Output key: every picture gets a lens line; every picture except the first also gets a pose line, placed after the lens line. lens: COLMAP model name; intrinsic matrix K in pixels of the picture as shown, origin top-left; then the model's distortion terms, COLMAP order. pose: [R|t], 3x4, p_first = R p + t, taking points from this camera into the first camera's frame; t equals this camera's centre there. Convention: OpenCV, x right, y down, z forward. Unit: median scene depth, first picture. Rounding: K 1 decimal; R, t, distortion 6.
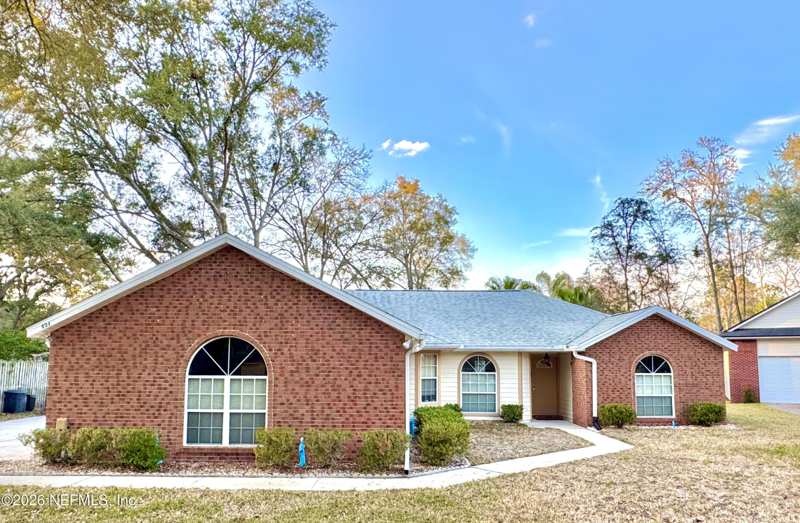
lens RADIAL K [[593.5, 0, 387.3], [0, 593.5, 308.0], [0, 0, 1]] dist [-0.046596, 0.041276]
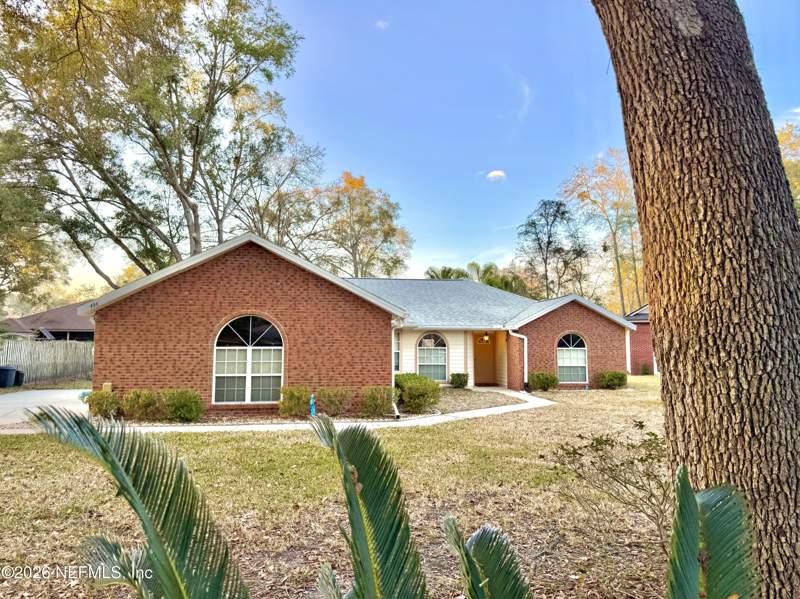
lens RADIAL K [[558.7, 0, 398.4], [0, 558.7, 301.4], [0, 0, 1]] dist [0.041560, -0.014773]
pose [[0.990905, 0.008631, 0.134289, -0.069653], [-0.010609, 0.999845, 0.014019, -0.000497], [-0.134148, -0.015316, 0.990843, -0.124066]]
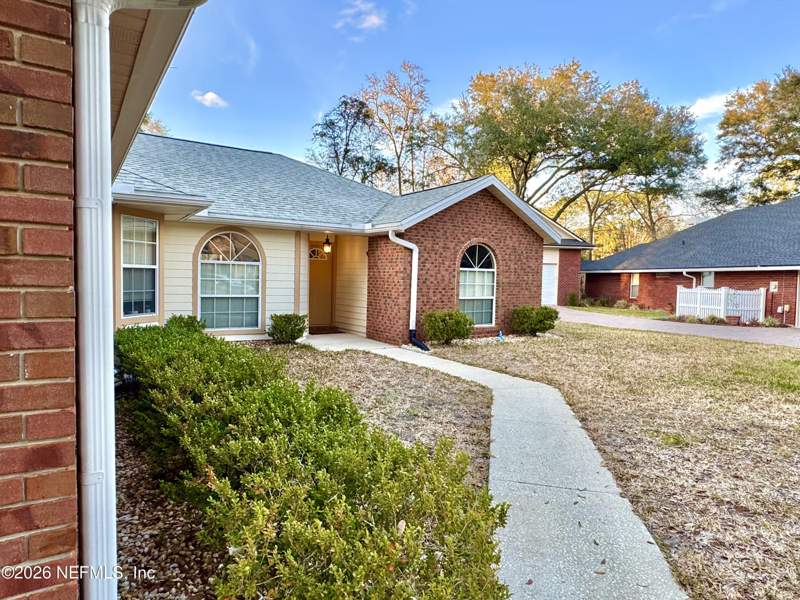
lens RADIAL K [[500.6, 0, 397.8], [0, 500.6, 294.7], [0, 0, 1]] dist [-0.009083, -0.000621]
pose [[0.831112, -0.007452, 0.556055, 0.016108], [-0.071918, 0.990073, 0.120762, 0.070835], [-0.551435, -0.140357, 0.822325, 0.504029]]
